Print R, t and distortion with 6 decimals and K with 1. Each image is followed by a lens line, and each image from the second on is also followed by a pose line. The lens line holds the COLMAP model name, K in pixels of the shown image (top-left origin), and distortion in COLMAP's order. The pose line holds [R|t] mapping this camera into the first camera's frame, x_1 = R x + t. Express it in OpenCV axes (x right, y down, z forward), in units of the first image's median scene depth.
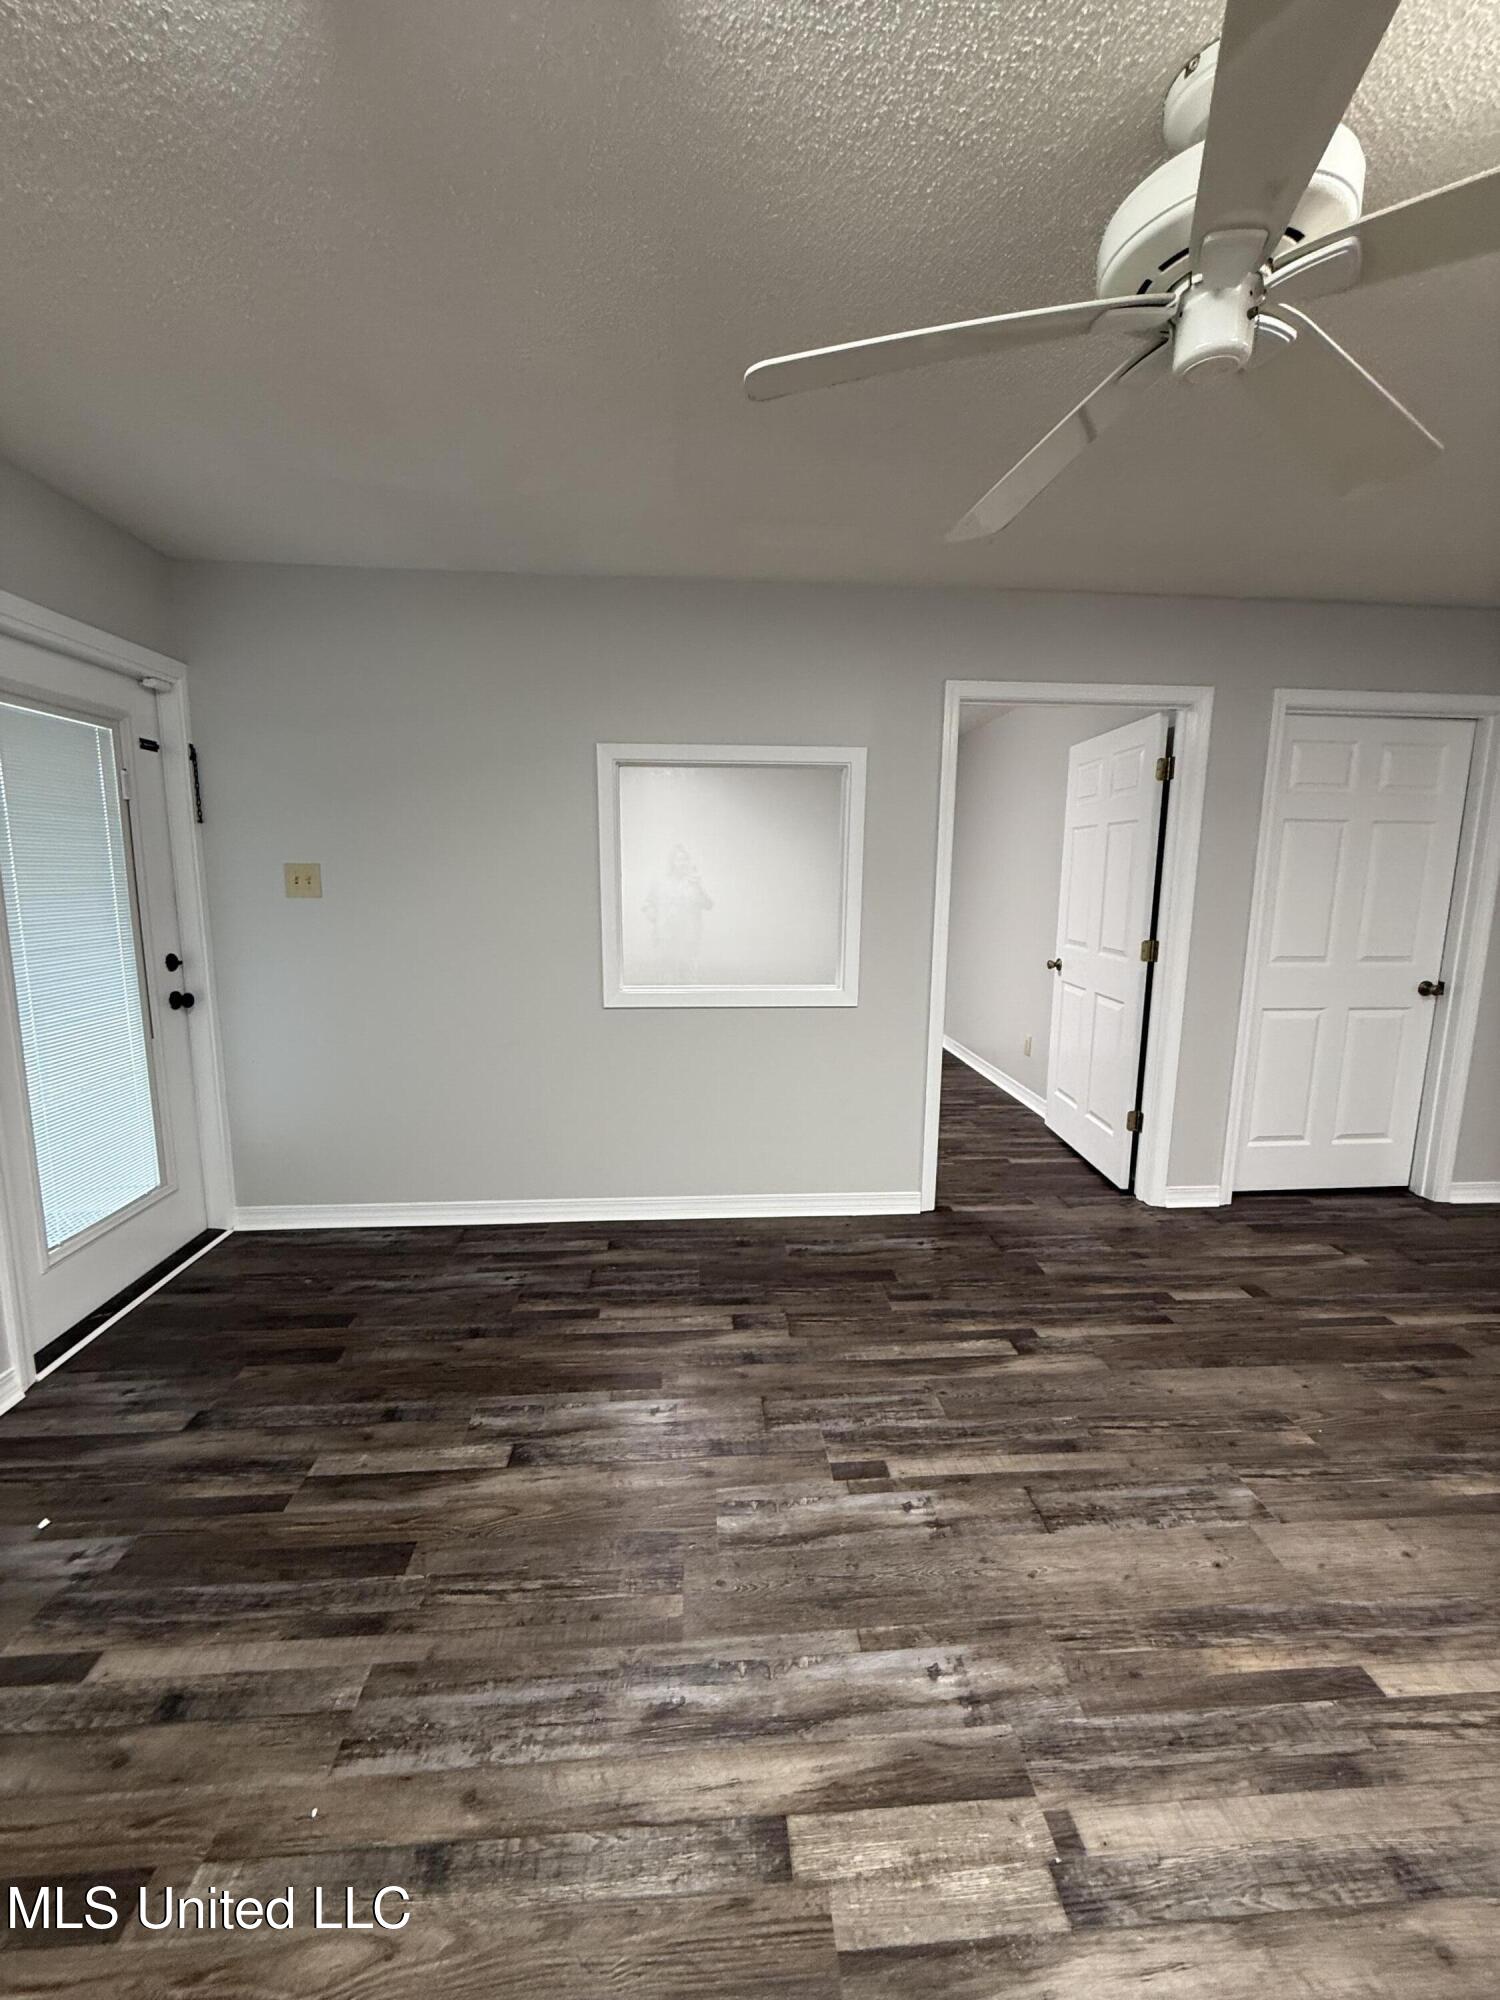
lens RADIAL K [[796.3, 0, 744.6], [0, 796.3, 1007.4], [0, 0, 1]] dist [0.001771, 0.000302]
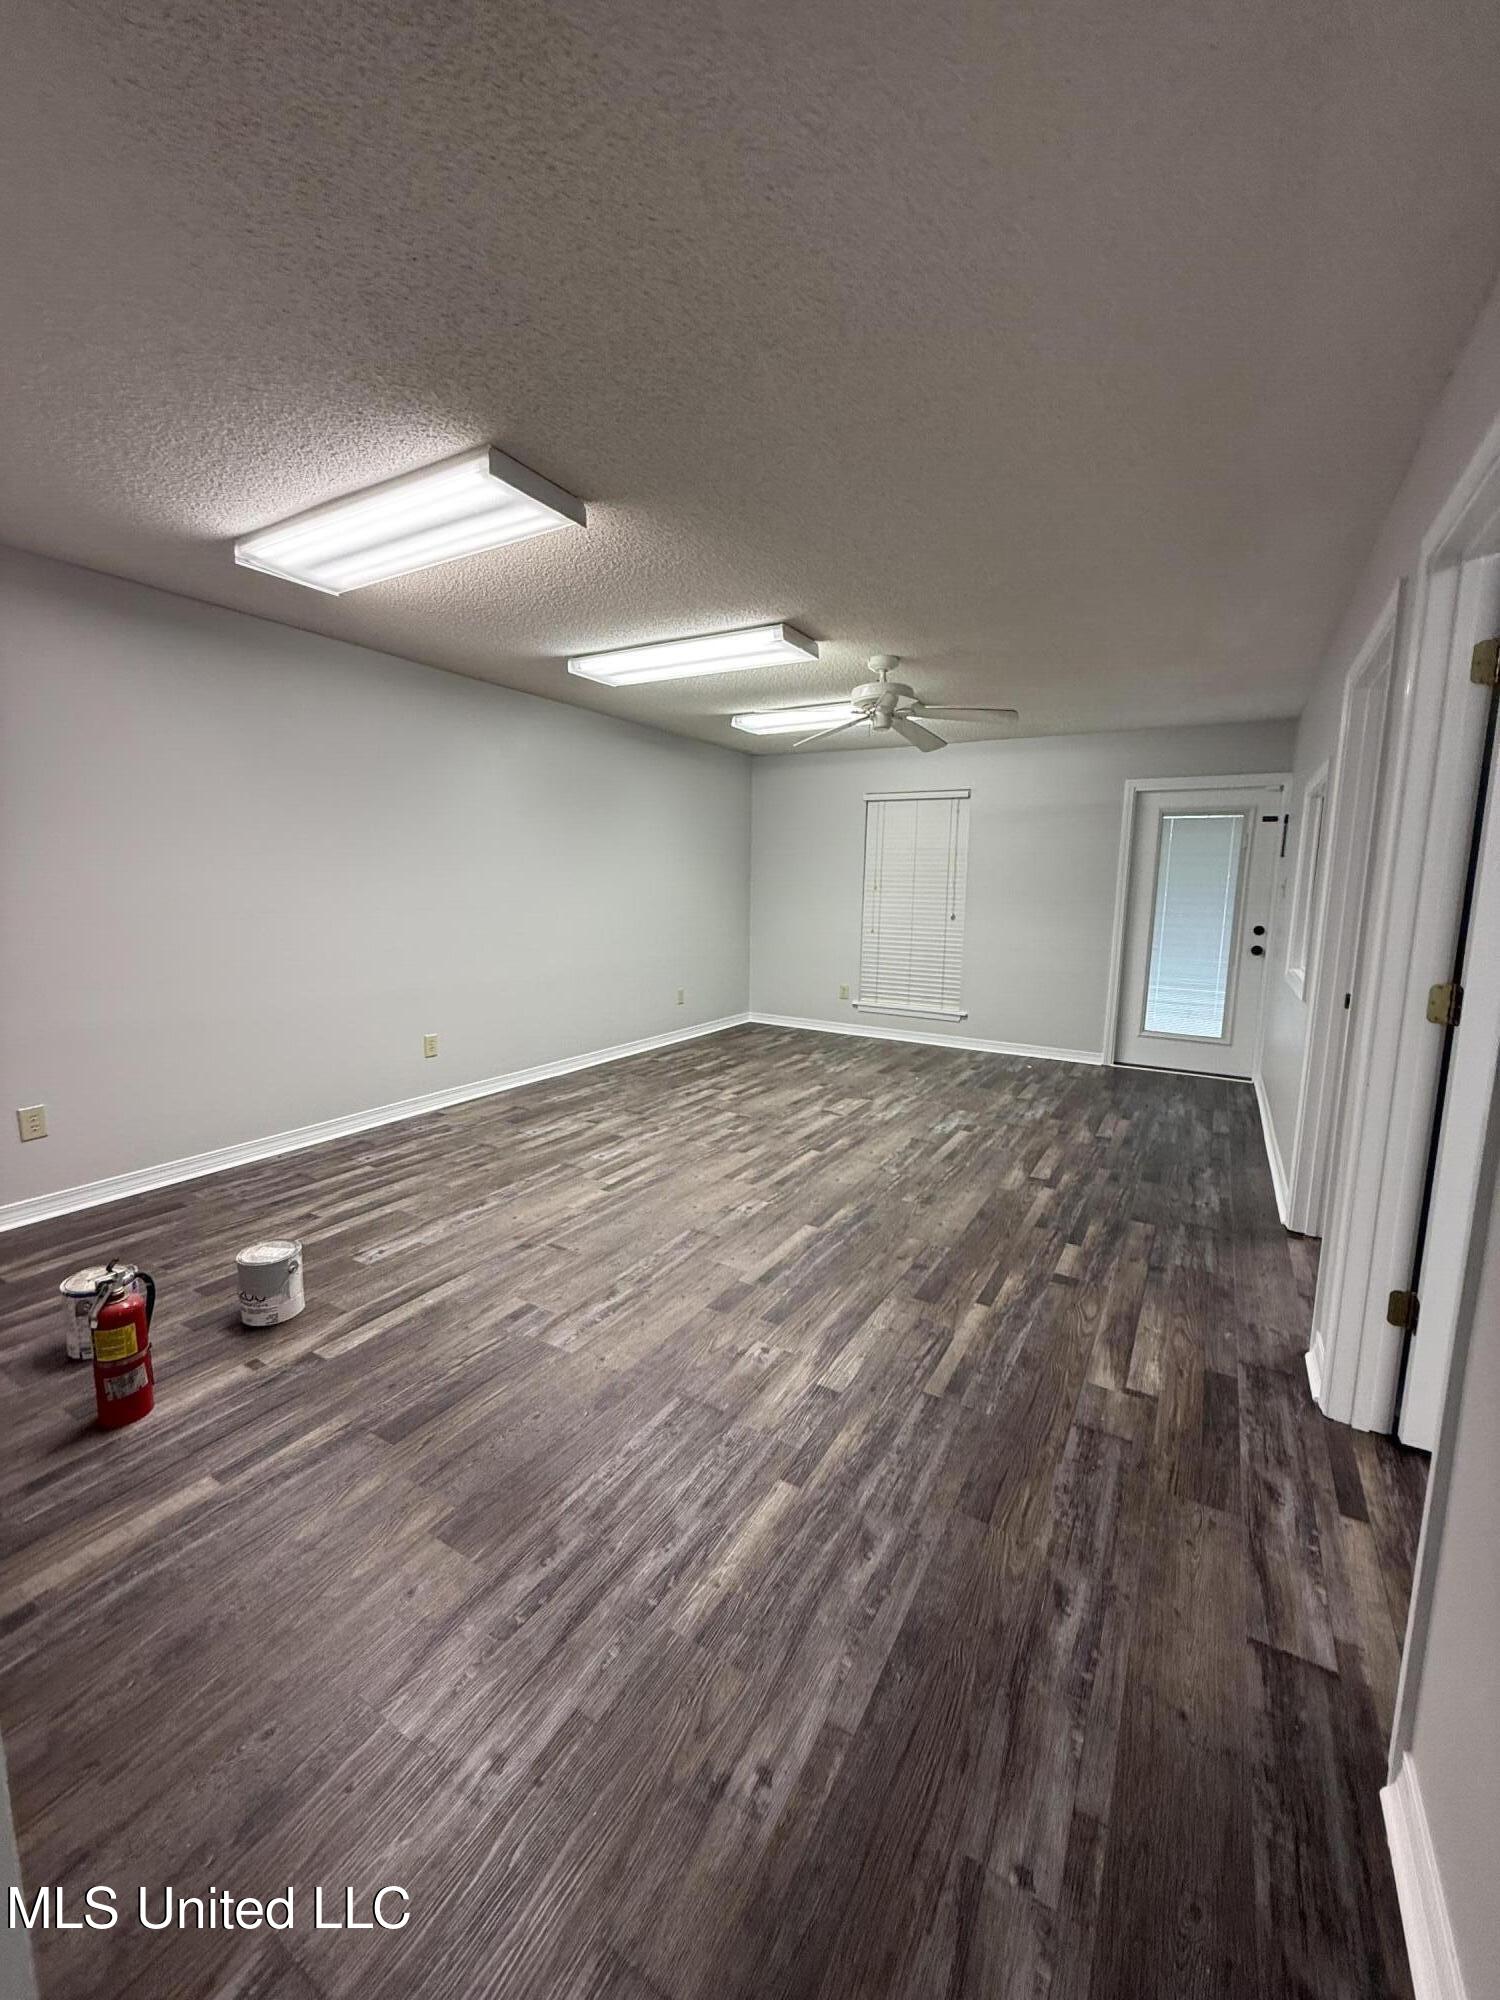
lens RADIAL K [[796.3, 0, 771.8], [0, 796.3, 990.8], [0, 0, 1]] dist [0.001771, 0.000302]
pose [[-0.541632, 0.097595, -0.834931, 2.156051], [-0.163896, 0.961916, 0.218760, -0.201528], [0.824484, 0.255330, -0.505009, 1.458691]]
